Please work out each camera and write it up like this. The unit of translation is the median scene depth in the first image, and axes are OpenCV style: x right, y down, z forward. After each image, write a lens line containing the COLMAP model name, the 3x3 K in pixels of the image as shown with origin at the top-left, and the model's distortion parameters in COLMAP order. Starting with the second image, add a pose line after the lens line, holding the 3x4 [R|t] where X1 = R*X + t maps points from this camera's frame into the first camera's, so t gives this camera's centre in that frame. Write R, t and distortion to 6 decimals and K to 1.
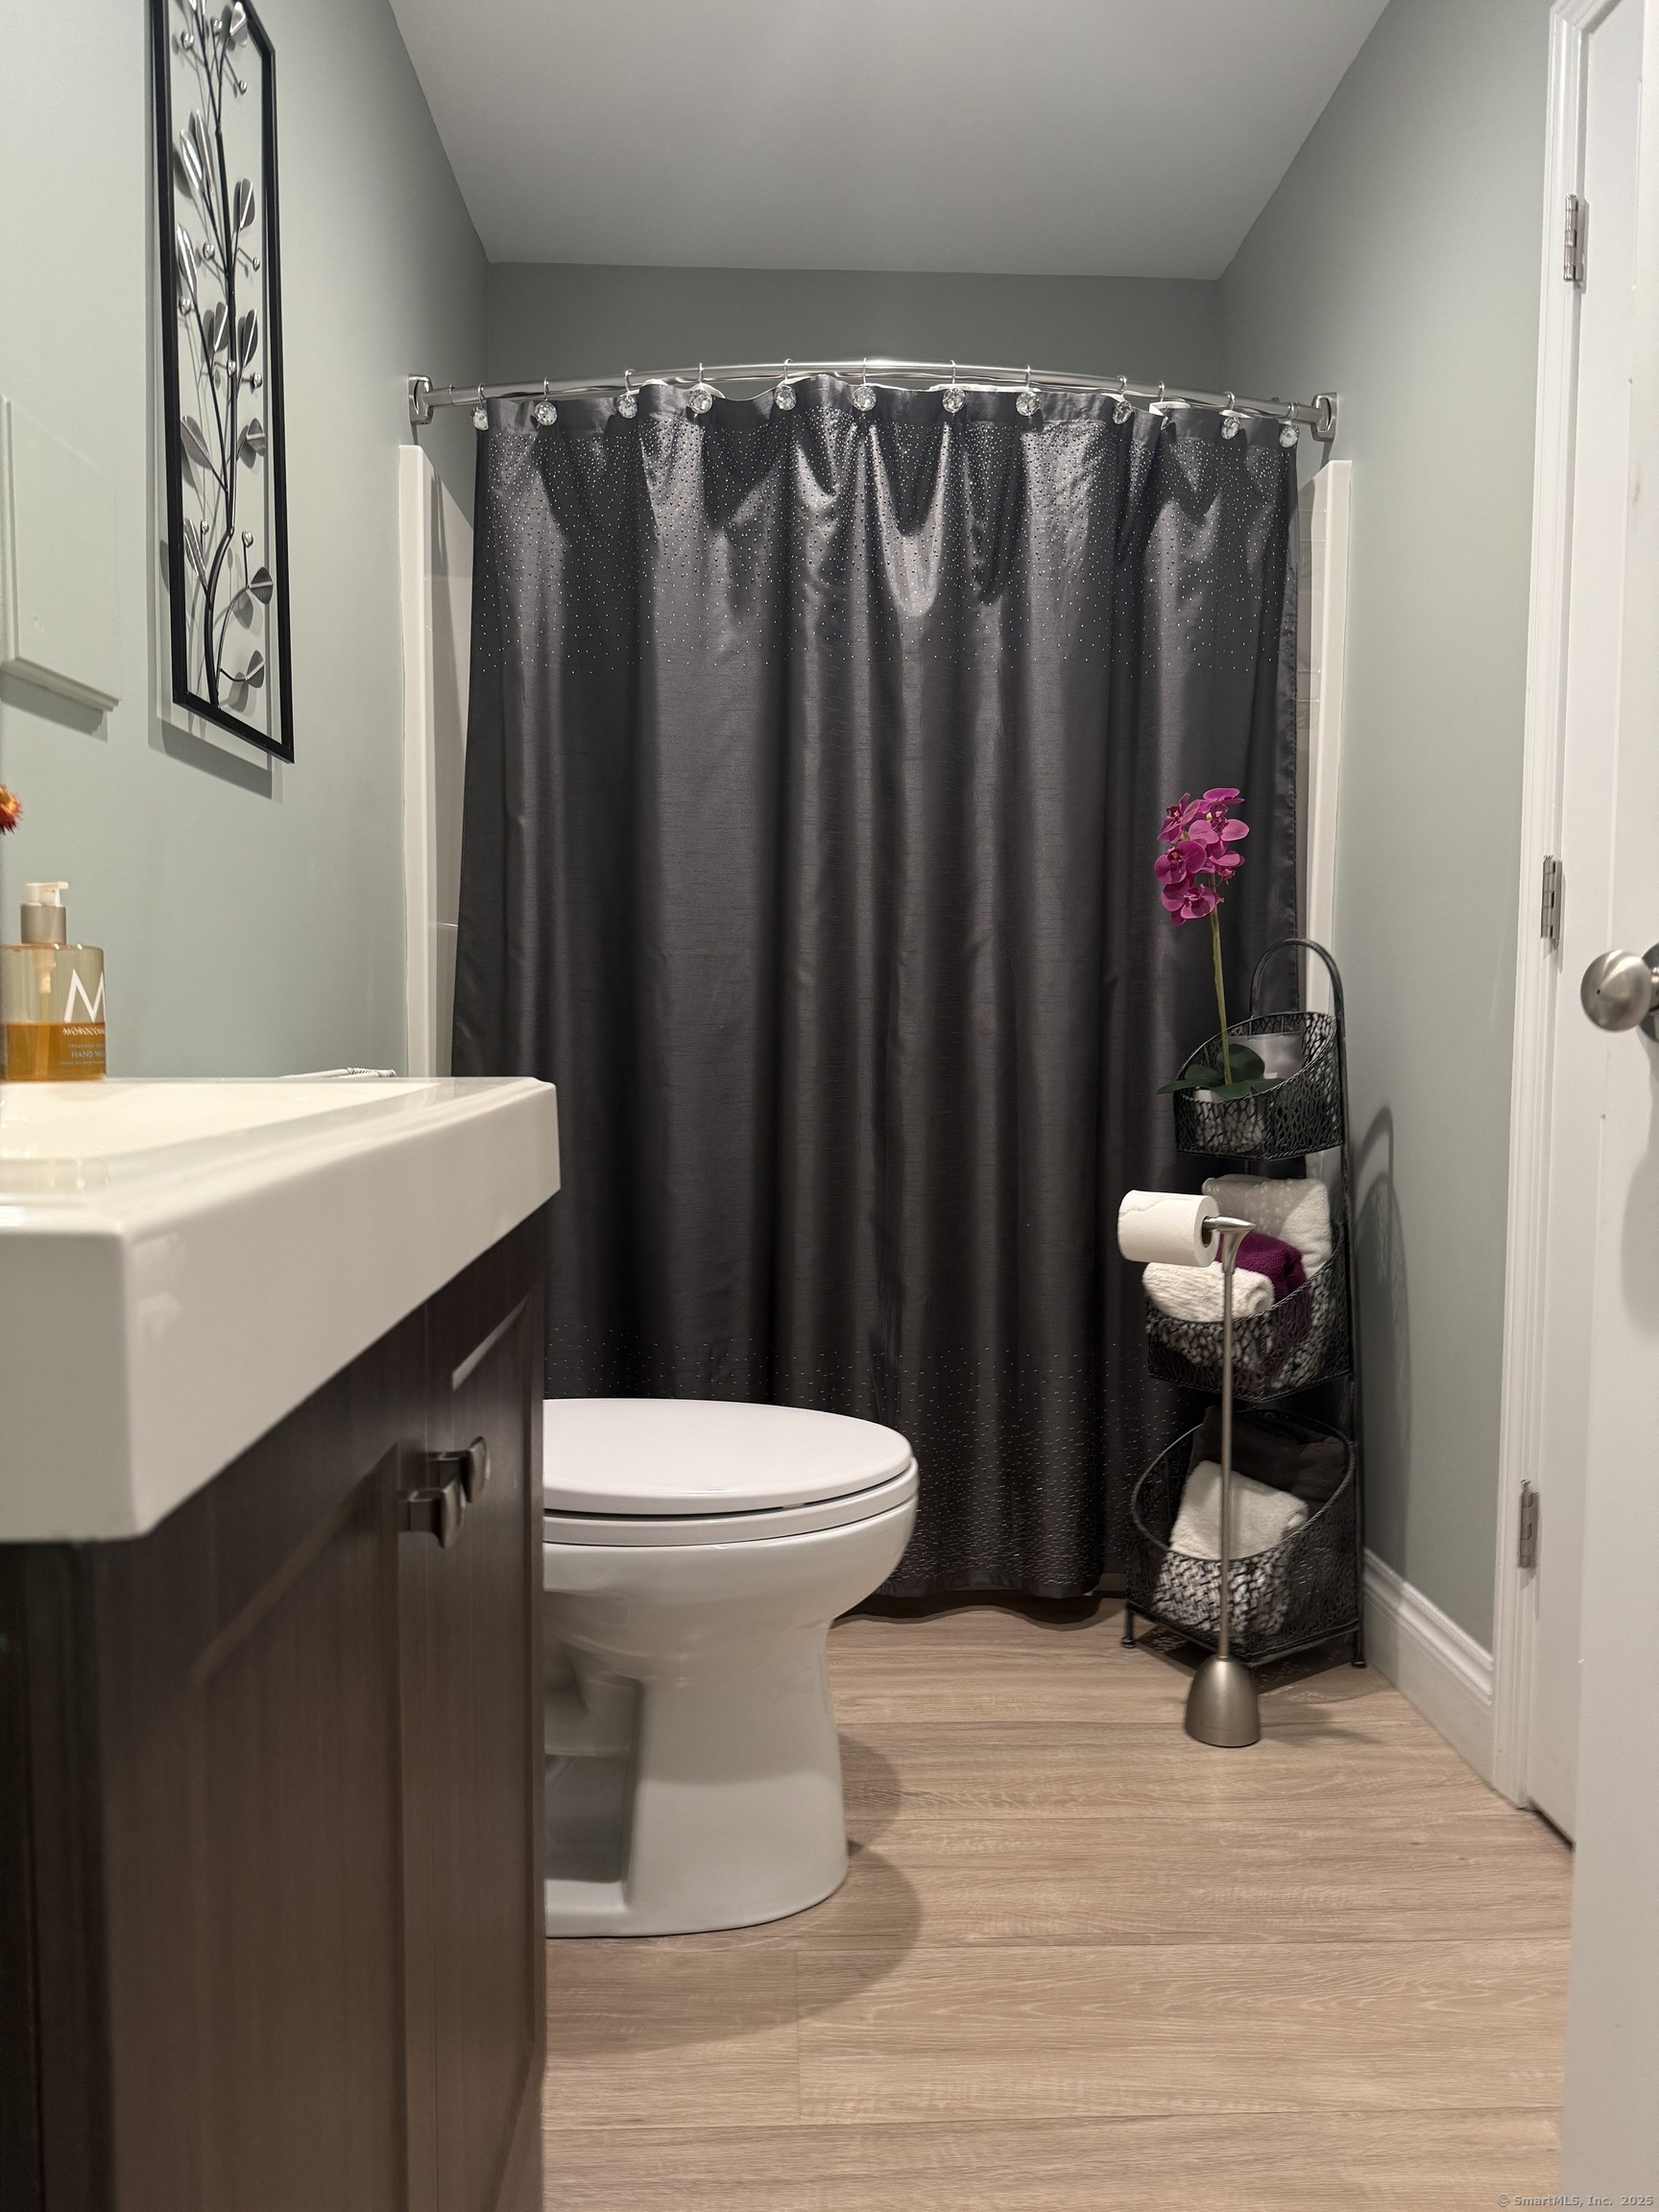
lens RADIAL K [[1551.0, 0, 830.2], [0, 1551.0, 1116.0], [0, 0, 1]] dist [0.032646, -0.043527]
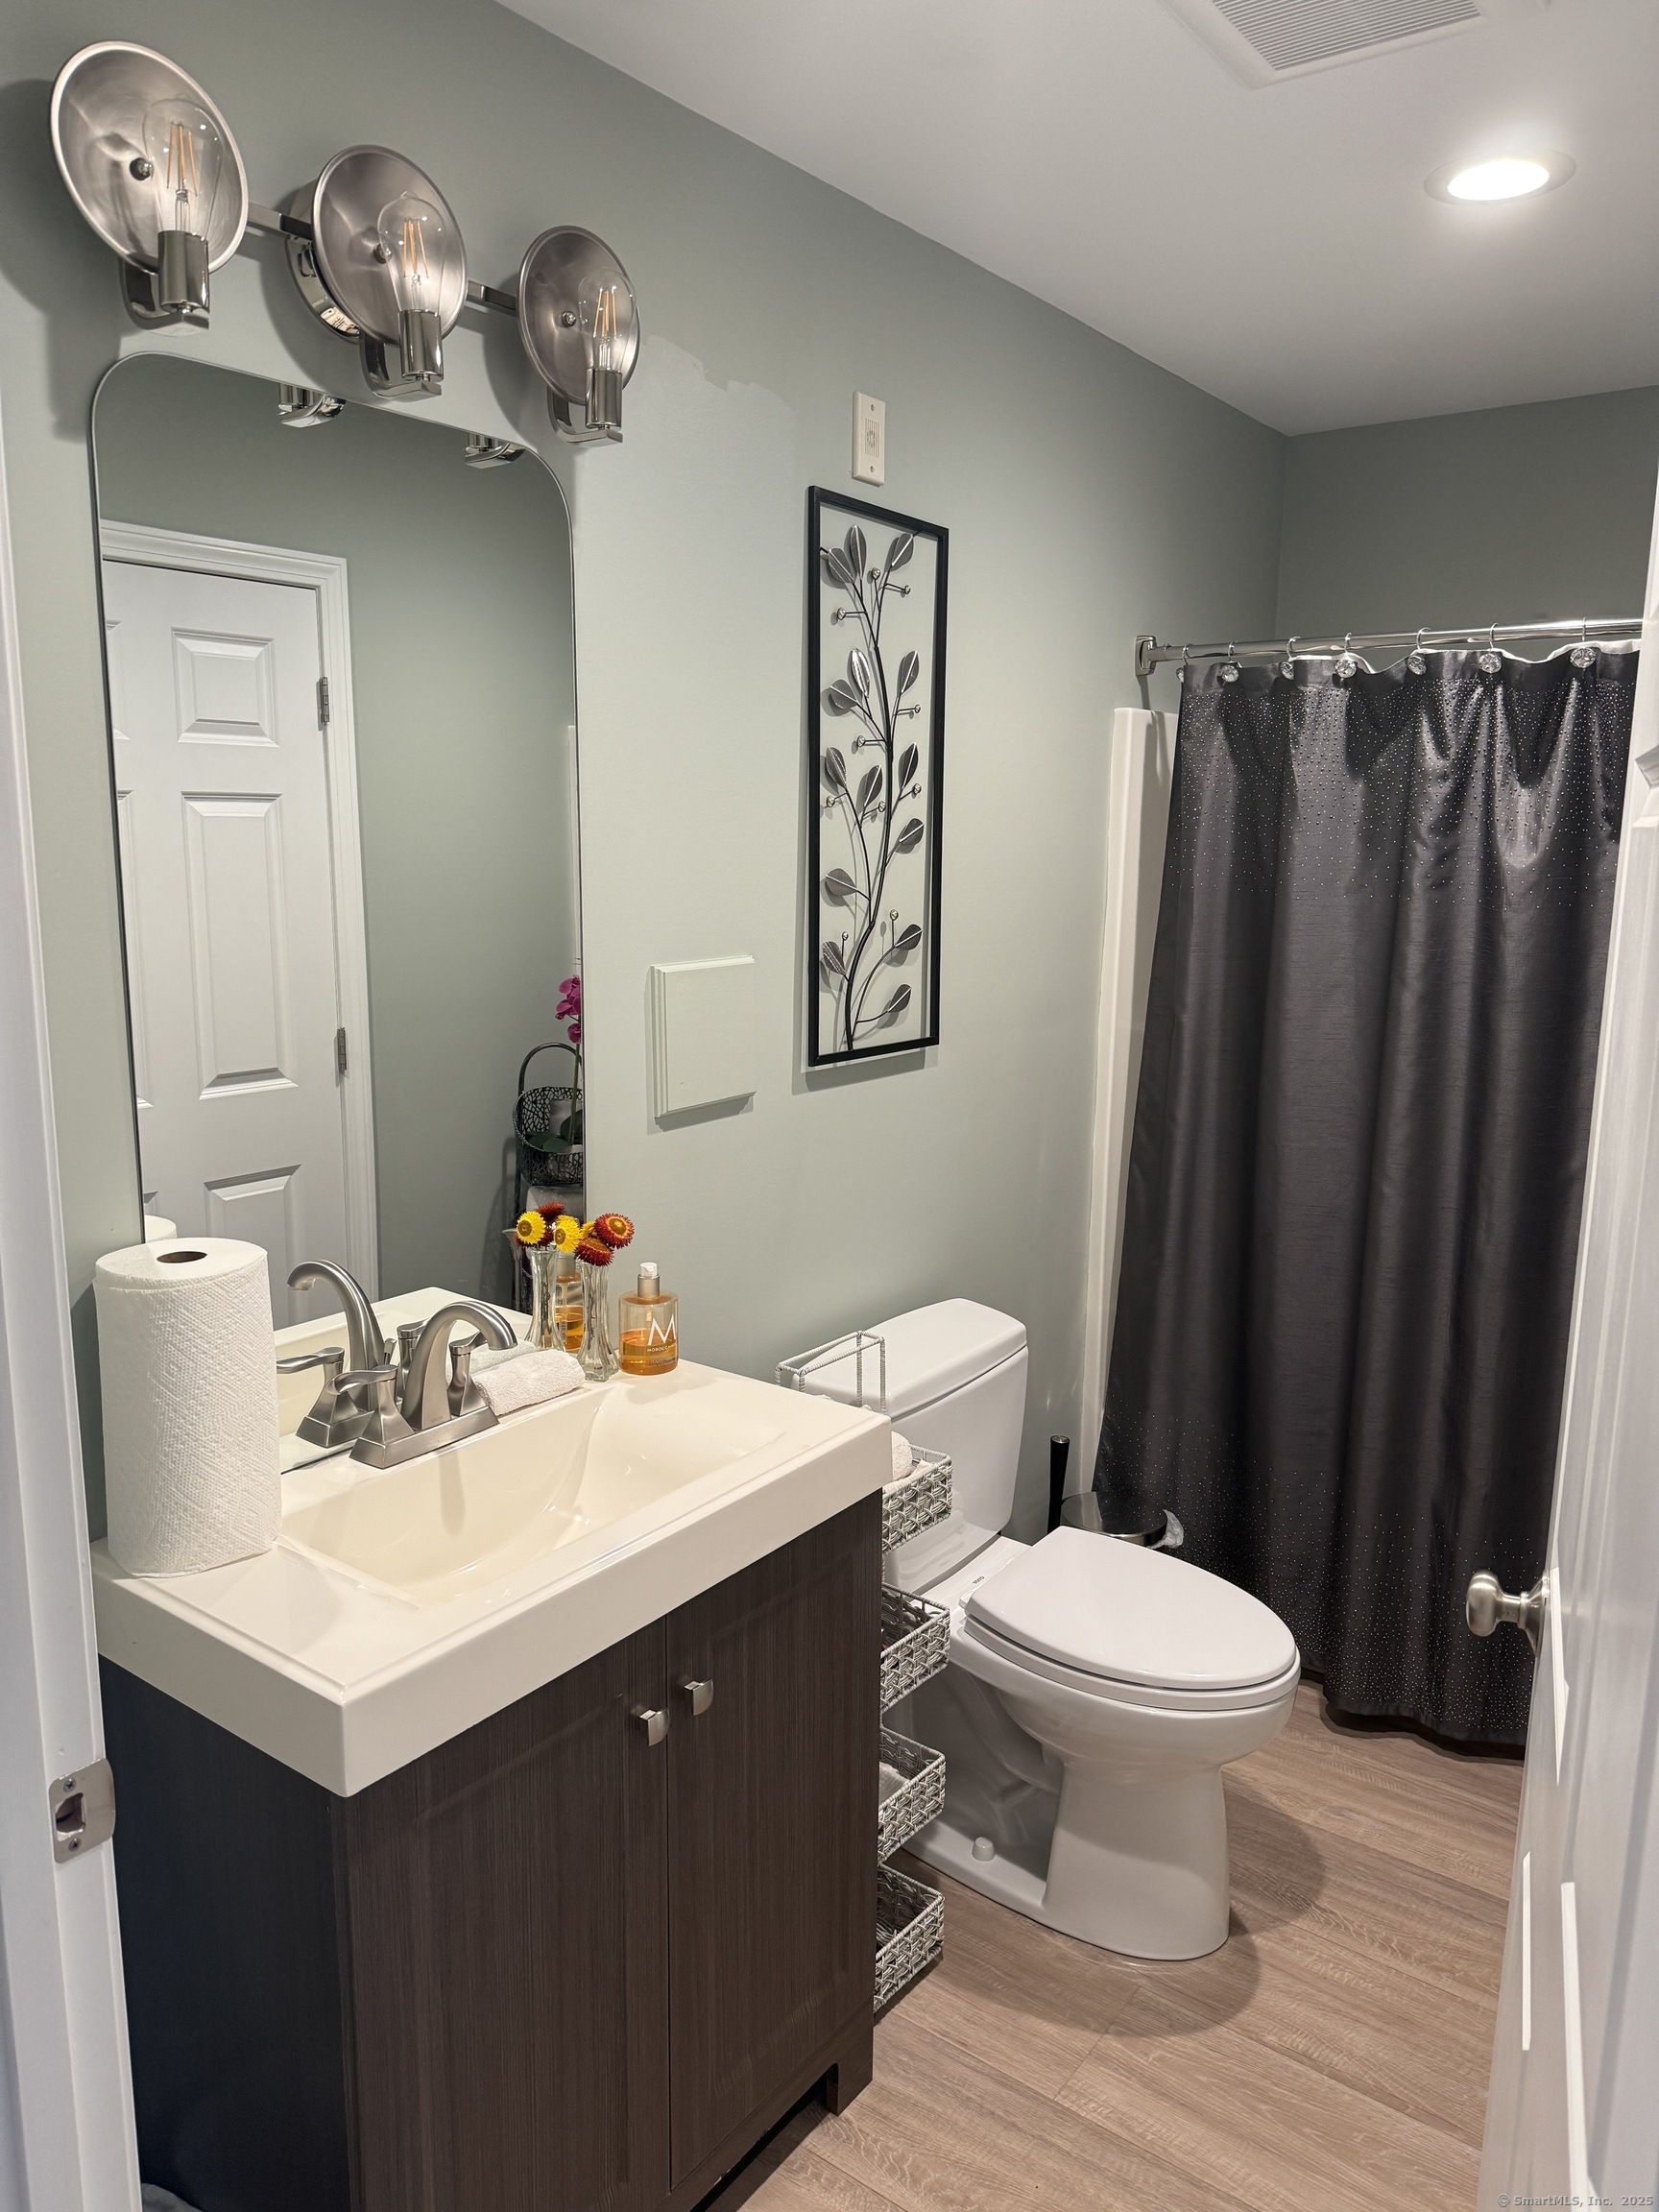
lens RADIAL K [[1551.0, 0, 837.6], [0, 1551.0, 1111.3], [0, 0, 1]] dist [0.032646, -0.043527]
pose [[0.782167, 0.115090, -0.612347, 0.419332], [-0.050340, 0.991252, 0.122004, -0.307026], [0.621032, -0.064602, 0.781119, -0.150823]]
